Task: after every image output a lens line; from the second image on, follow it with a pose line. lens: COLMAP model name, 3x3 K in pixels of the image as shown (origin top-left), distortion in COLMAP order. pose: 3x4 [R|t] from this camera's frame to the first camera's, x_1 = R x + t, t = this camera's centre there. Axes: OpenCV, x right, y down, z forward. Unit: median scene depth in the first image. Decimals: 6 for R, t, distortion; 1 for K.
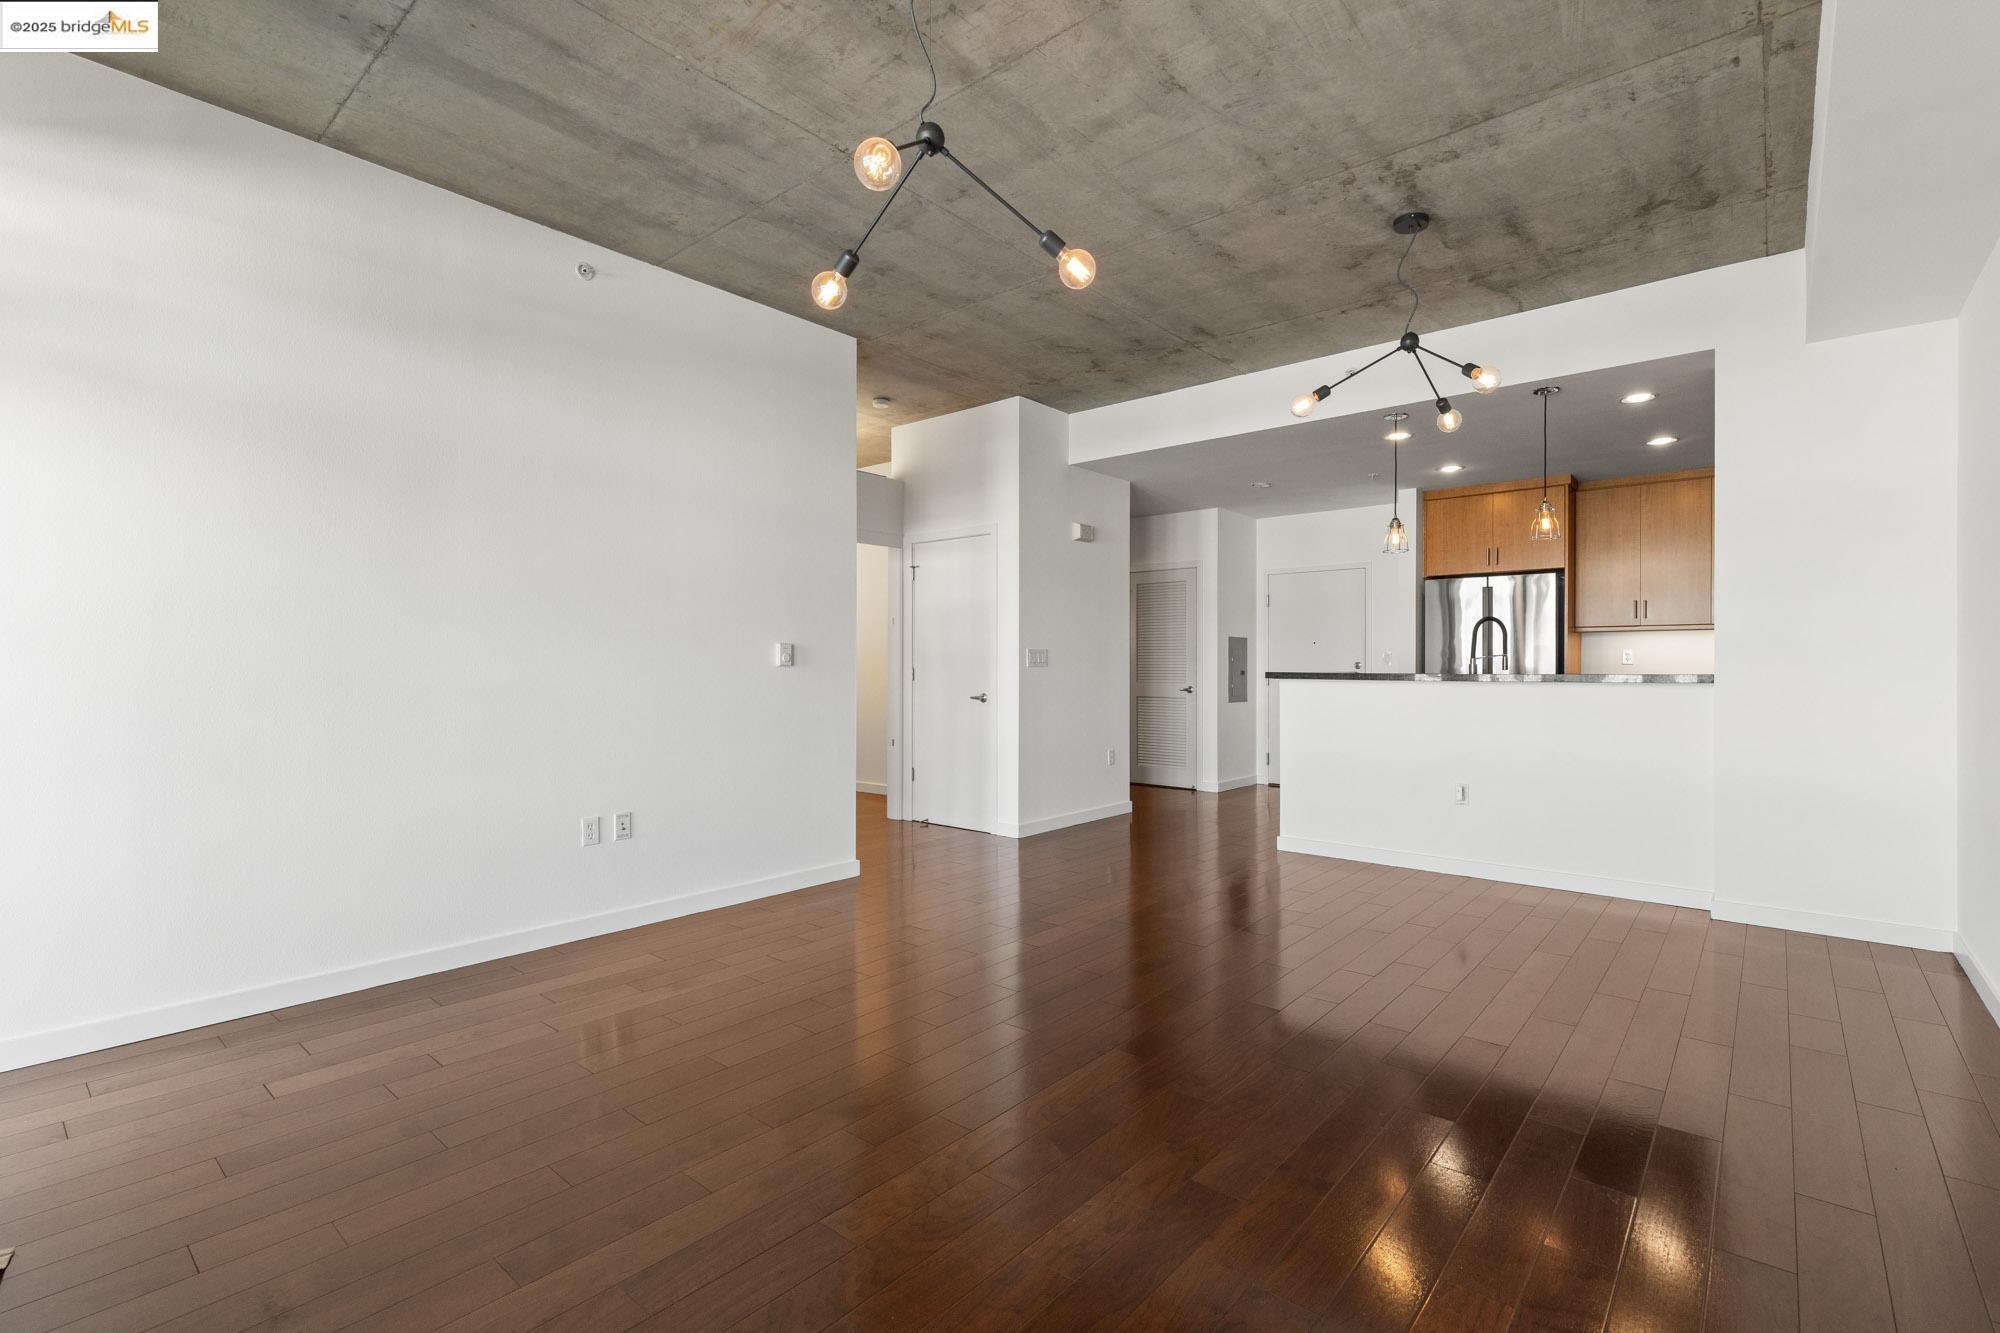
lens RADIAL K [[903.1, 0, 1016.6], [0, 903.1, 665.9], [0, 0, 1]] dist [0.002834, 0.000230]
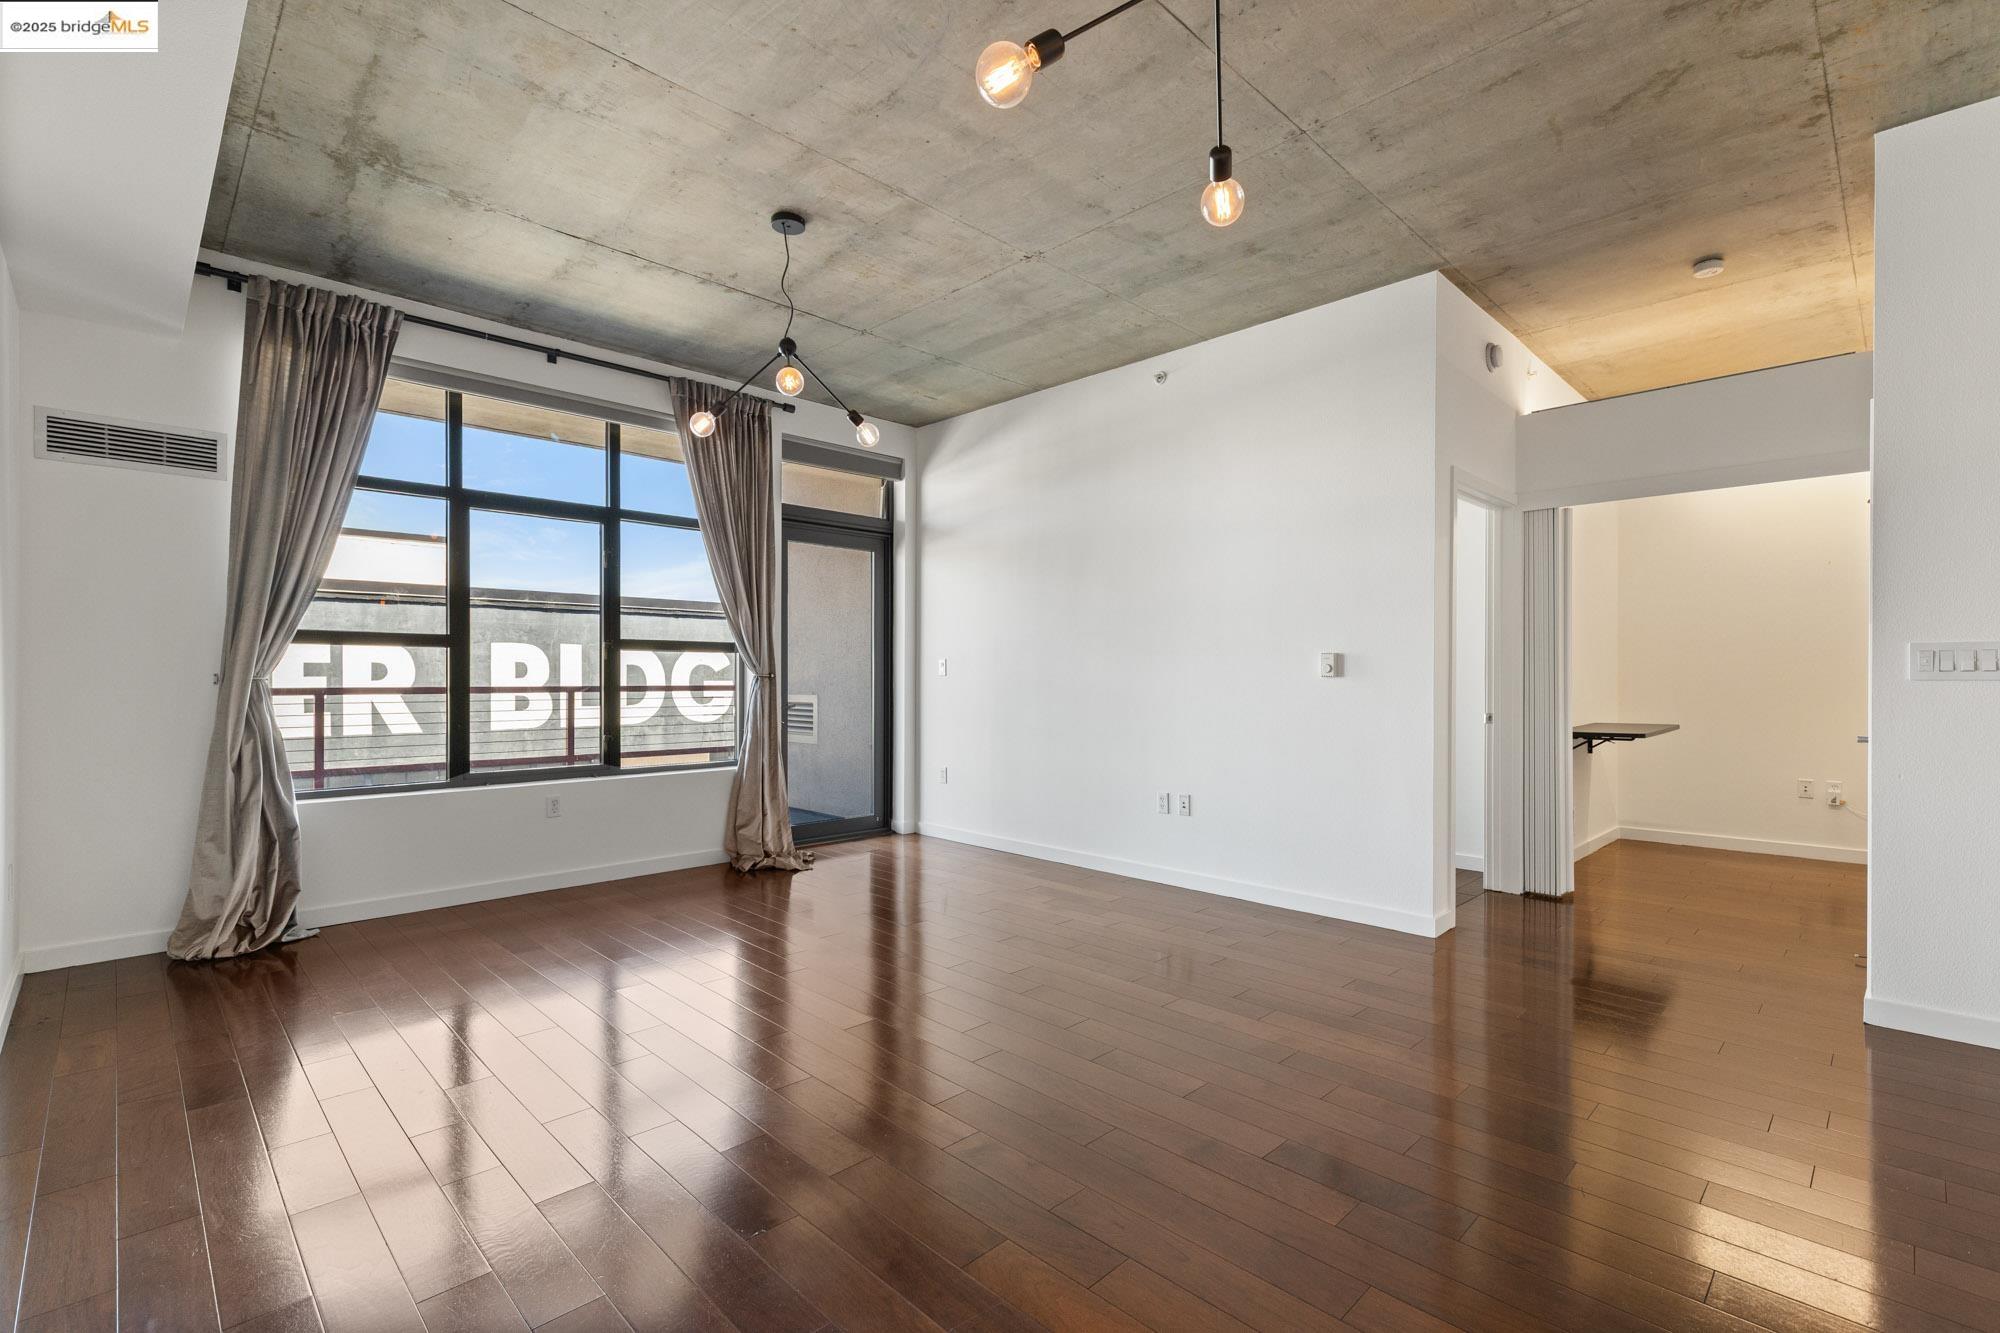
lens RADIAL K [[903.1, 0, 1011.4], [0, 903.1, 677.7], [0, 0, 1]] dist [0.002834, 0.000230]
pose [[-0.092739, 0.001563, -0.995689, 0.952411], [-0.001842, 0.999997, 0.001742, -0.000084], [0.995689, 0.001995, -0.092736, 1.005327]]
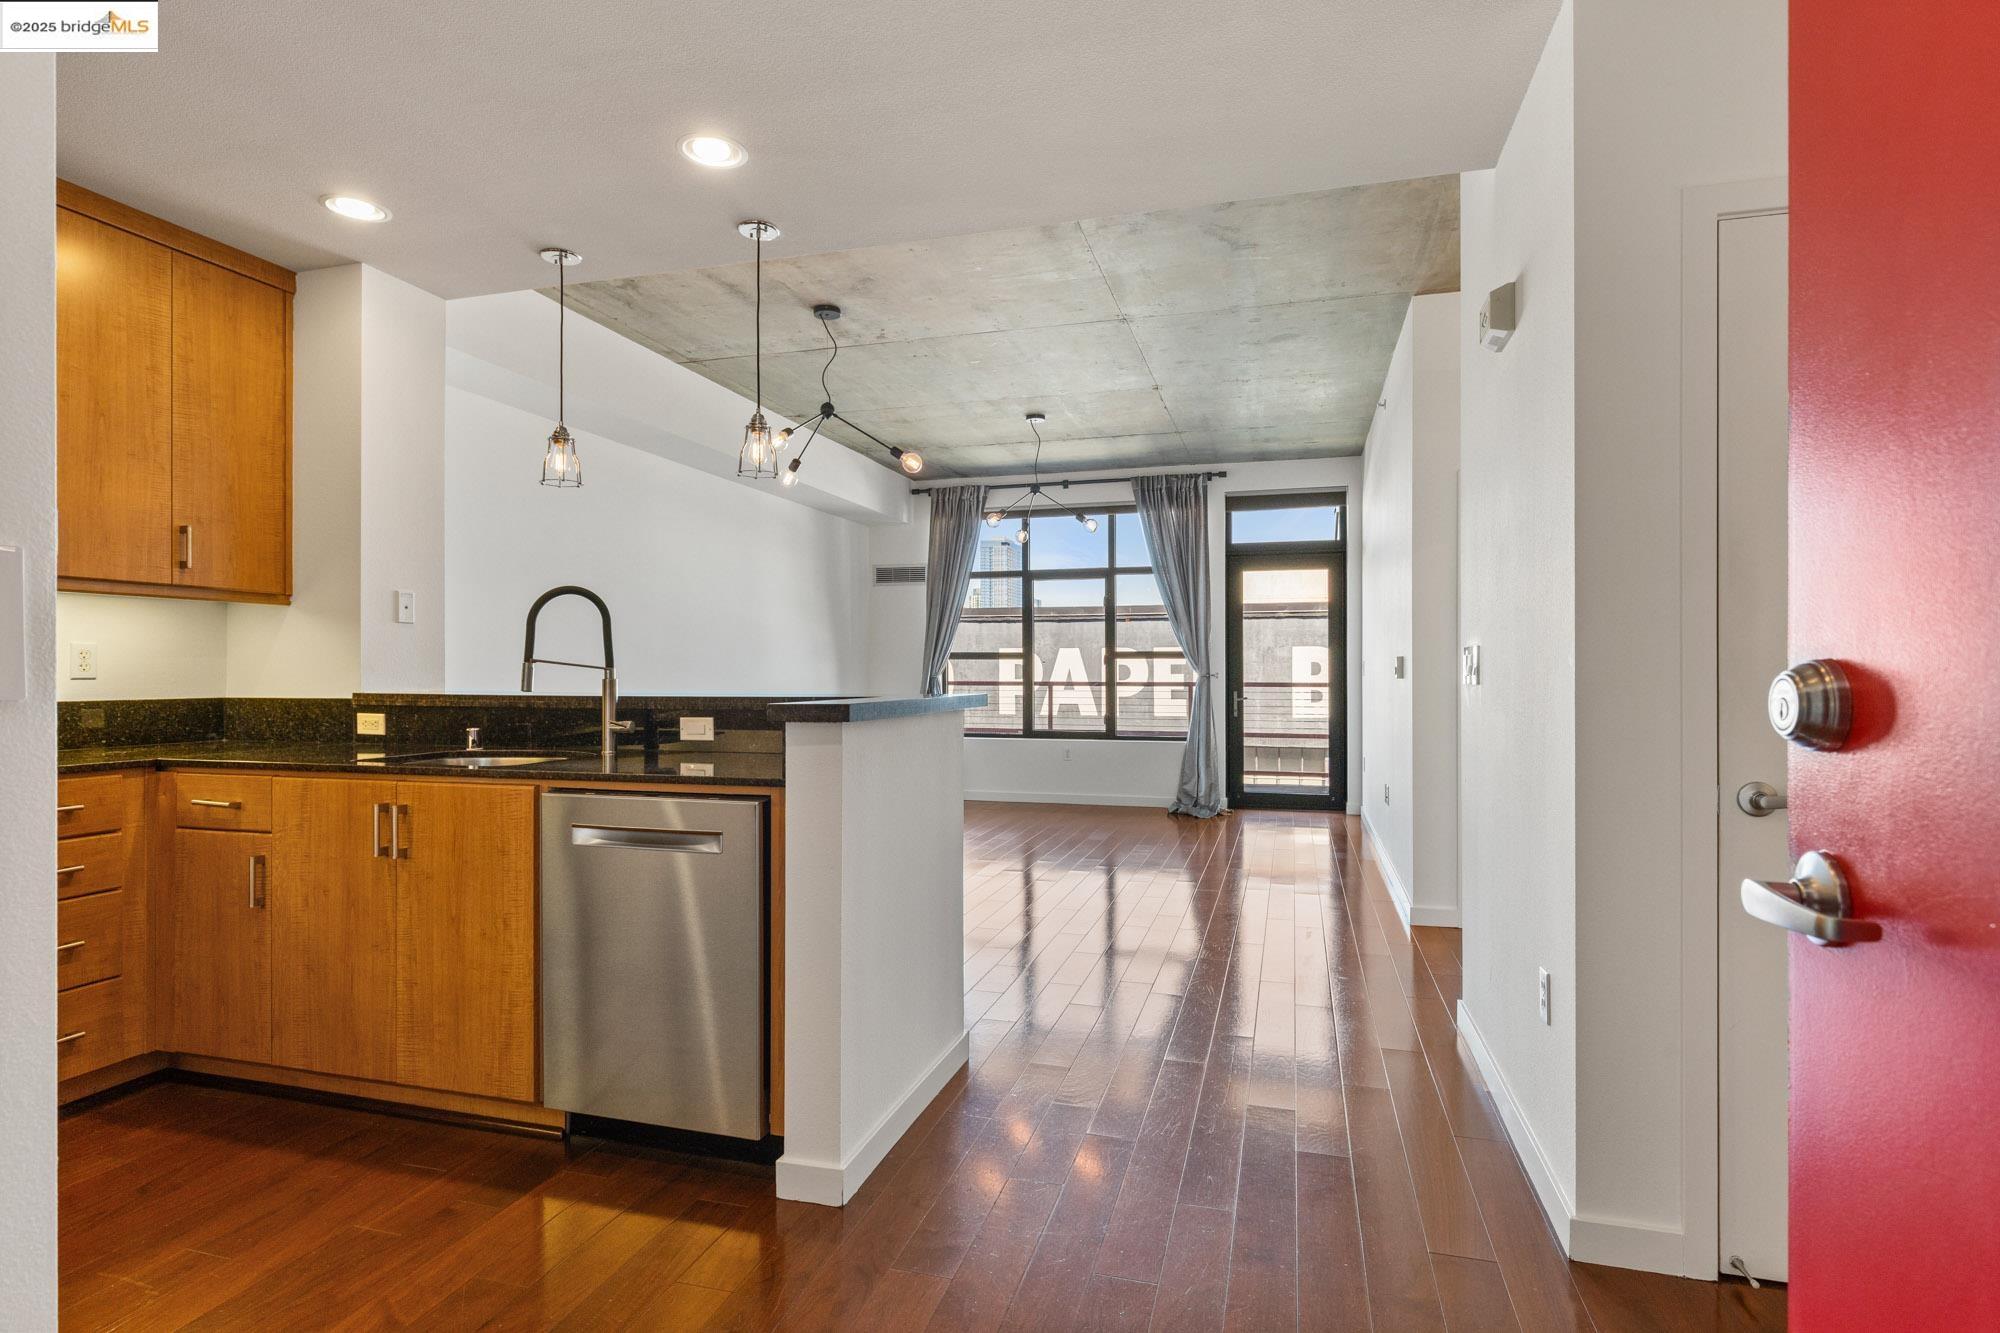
lens RADIAL K [[991.2, 0, 986.7], [0, 991.2, 668.7], [0, 0, 1]] dist [-0.000523, -0.000008]
pose [[-0.923376, -0.001519, -0.383893, 0.798062], [-0.001045, 0.999998, -0.001443, -0.012180], [0.383895, -0.000931, -0.923376, 2.463360]]
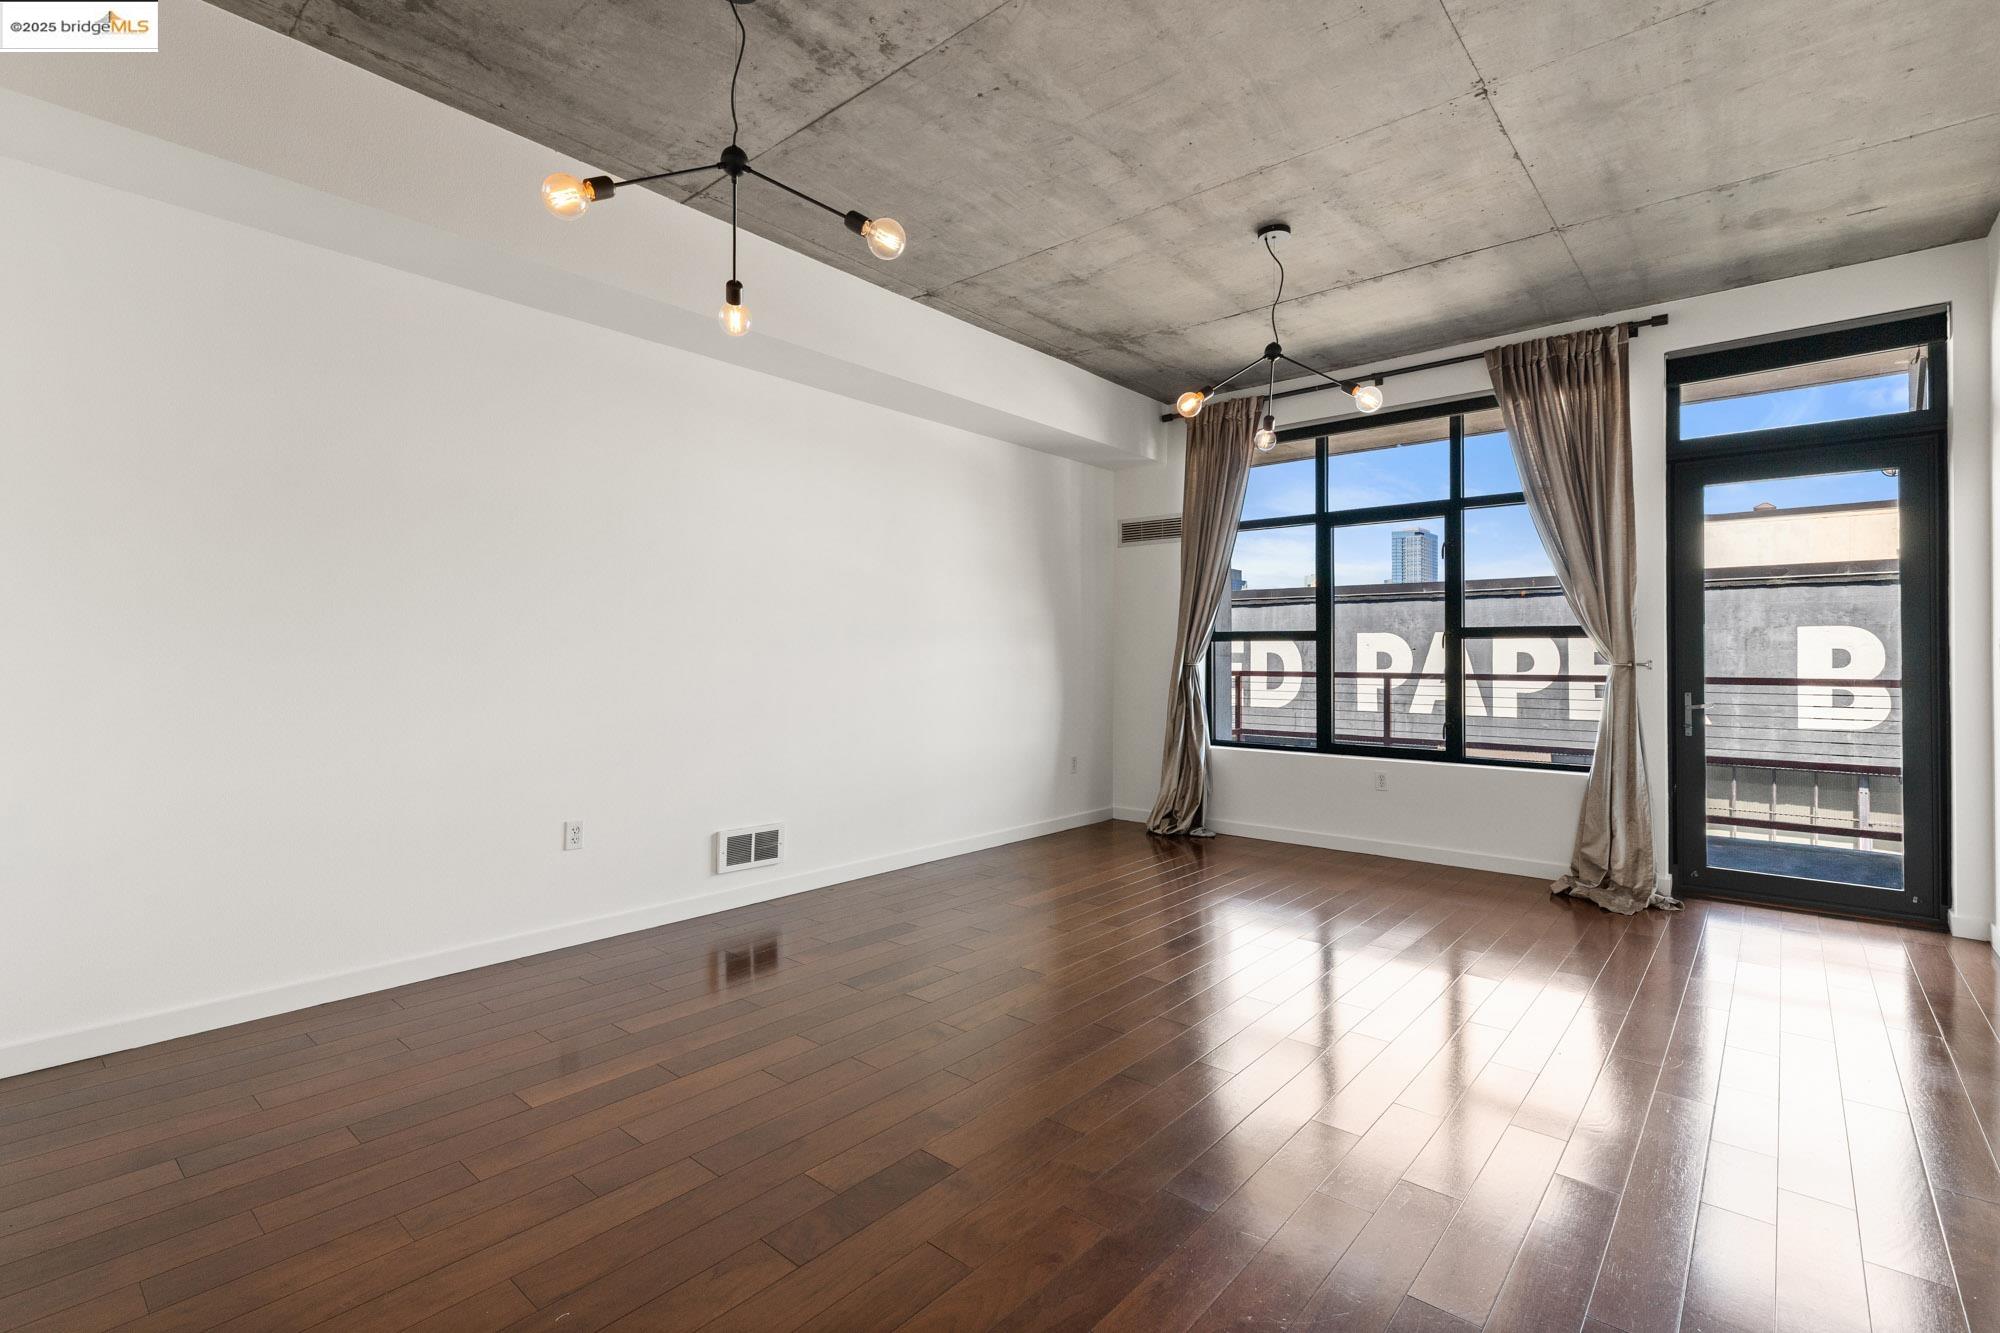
lens RADIAL K [[903.1, 0, 1000.9], [0, 903.1, 649.6], [0, 0, 1]] dist [0.002834, 0.000230]
pose [[-0.999762, -0.004647, 0.021338, 0.244650], [-0.004884, 0.999927, -0.011089, -0.002827], [-0.021285, -0.011190, -0.999711, 1.751803]]
